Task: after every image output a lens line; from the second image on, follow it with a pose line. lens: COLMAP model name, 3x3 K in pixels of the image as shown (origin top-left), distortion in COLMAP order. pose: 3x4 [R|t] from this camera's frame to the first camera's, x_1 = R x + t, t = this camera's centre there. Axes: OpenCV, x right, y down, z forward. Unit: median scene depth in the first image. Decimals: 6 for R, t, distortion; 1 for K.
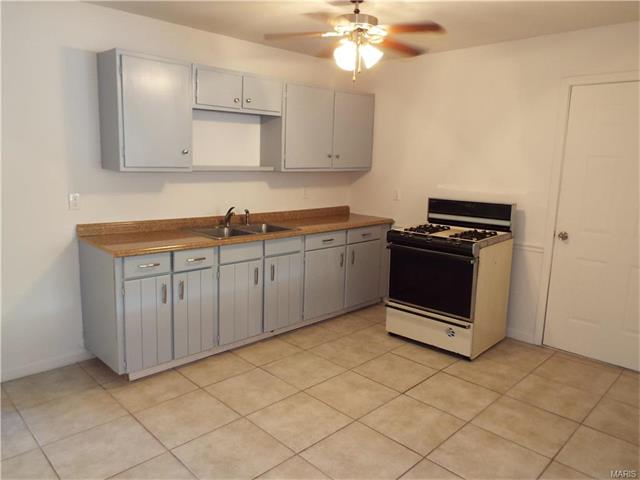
lens RADIAL K [[458.9, 0, 318.7], [0, 458.9, 238.0], [0, 0, 1]] dist [-0.023245, 0.008406]
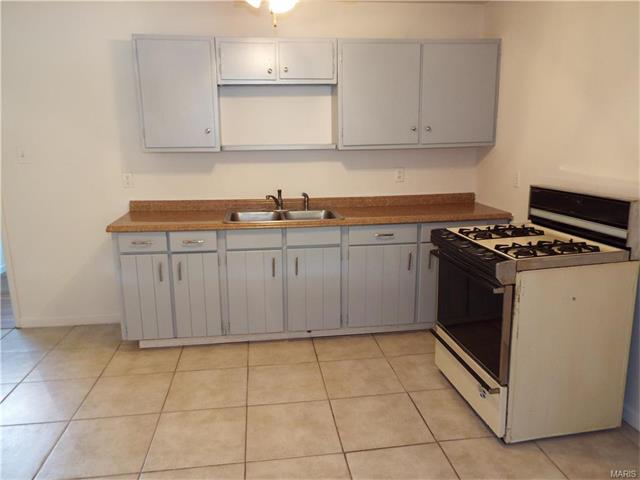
lens RADIAL K [[458.9, 0, 319.3], [0, 458.9, 238.3], [0, 0, 1]] dist [-0.023245, 0.008406]
pose [[0.797756, 0.093566, -0.595677, 0.456181], [-0.069854, 0.995577, 0.062828, -0.035601], [0.598921, -0.008511, 0.800763, 0.327826]]
